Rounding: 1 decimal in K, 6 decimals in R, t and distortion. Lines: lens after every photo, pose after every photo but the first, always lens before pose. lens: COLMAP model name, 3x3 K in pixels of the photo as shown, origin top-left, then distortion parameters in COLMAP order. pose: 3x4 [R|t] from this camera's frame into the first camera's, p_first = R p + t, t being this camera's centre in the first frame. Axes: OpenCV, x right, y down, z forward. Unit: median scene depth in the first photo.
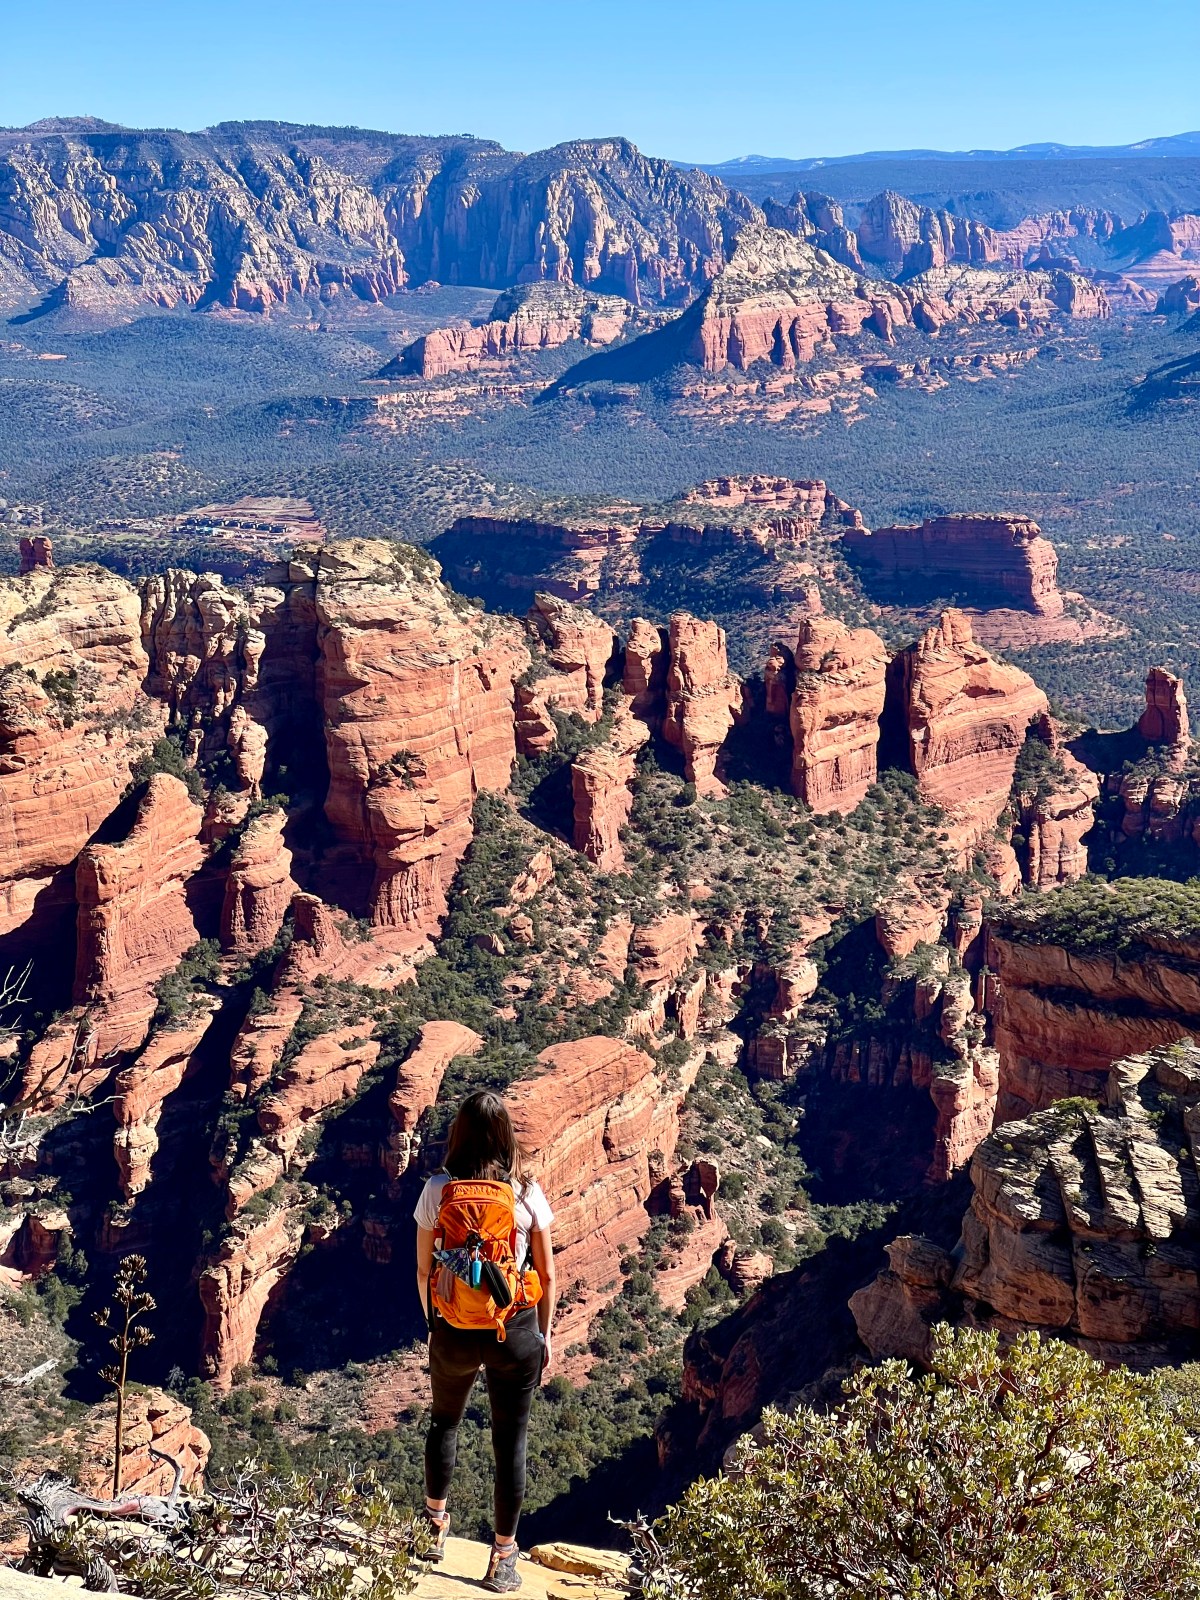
lens RADIAL K [[3630.2, 0, 556.7], [0, 3630.2, 796.9], [0, 0, 1]] dist [-0.260615, 7.429265]
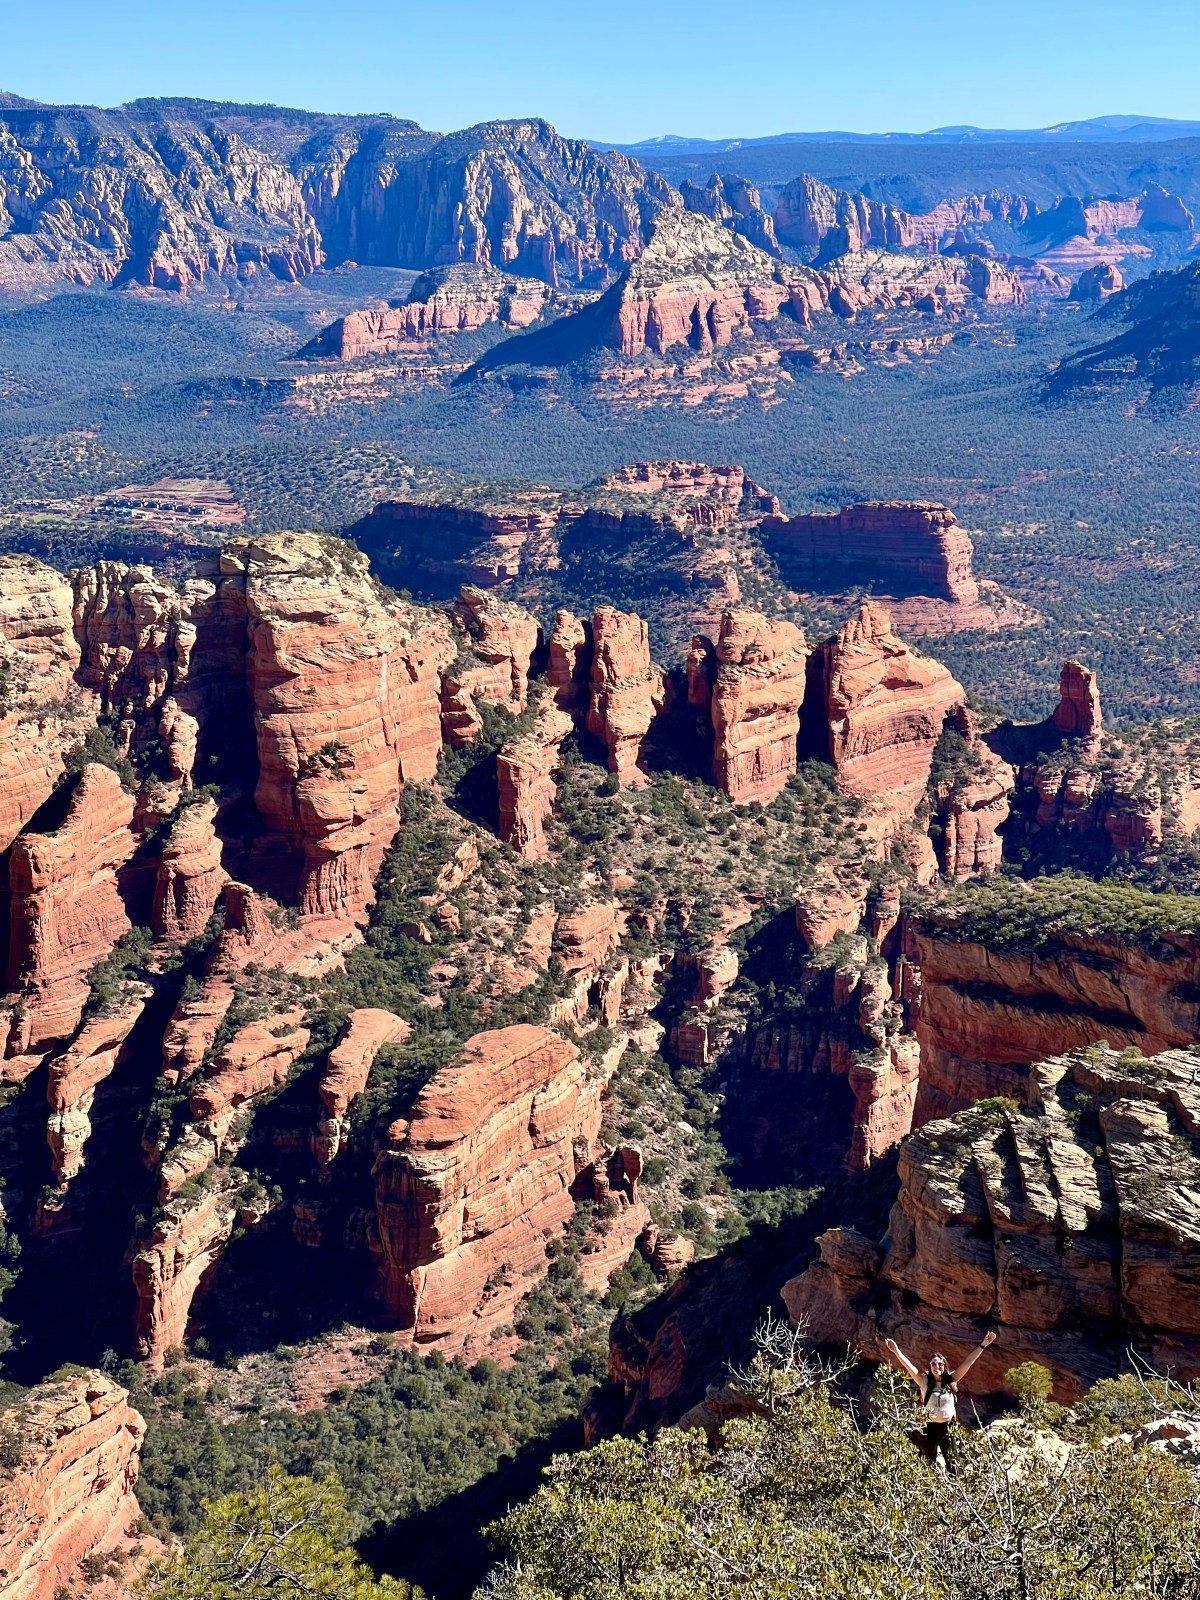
lens RADIAL K [[3630.2, 0, 556.7], [0, 3630.2, 796.9], [0, 0, 1]] dist [-0.260615, 7.429265]
pose [[0.999710, 0.004280, 0.023699, -0.003154], [-0.004413, 0.999975, 0.005539, -0.002953], [-0.023675, -0.005642, 0.999704, -0.015162]]
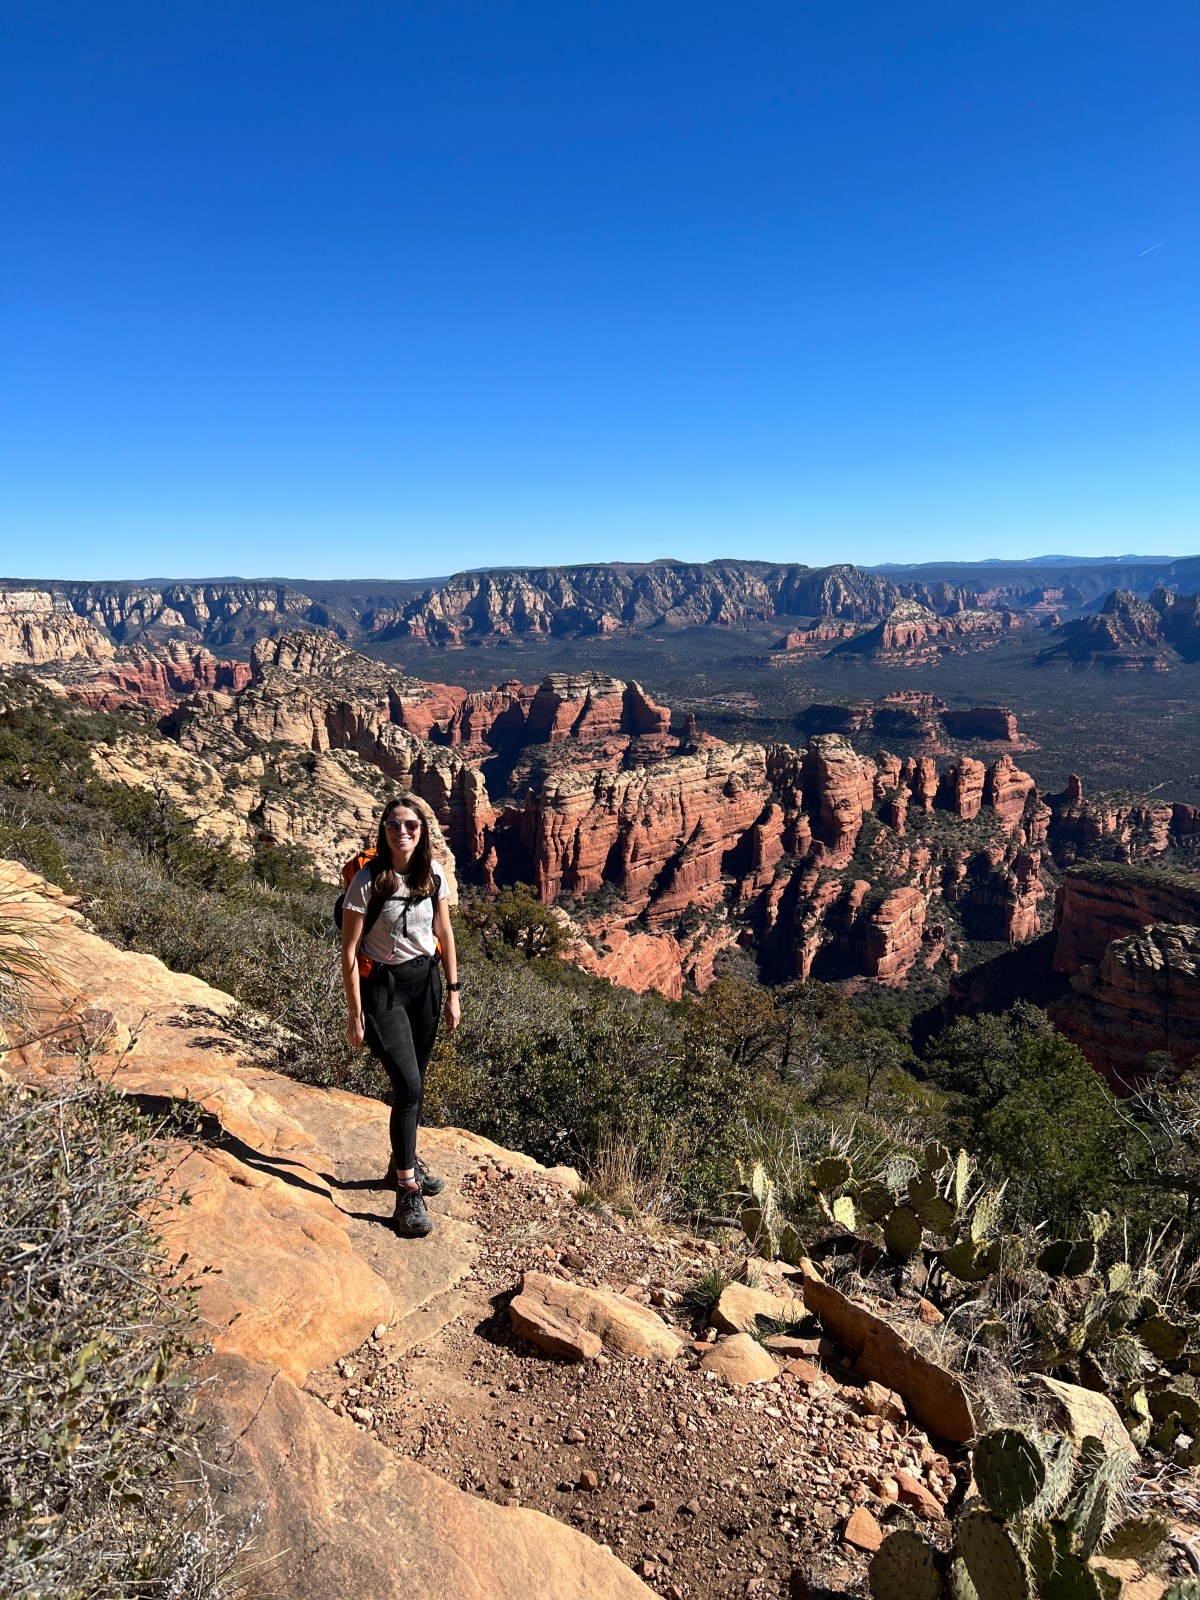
lens RADIAL K [[1204.0, 0, 579.0], [0, 1204.0, 813.6], [0, 0, 1]] dist [0.107150, -0.231442]
pose [[0.981707, 0.038103, -0.186544, -0.068105], [-0.032875, 0.998977, 0.031043, -0.023676], [0.187536, -0.024342, 0.981956, -0.147937]]
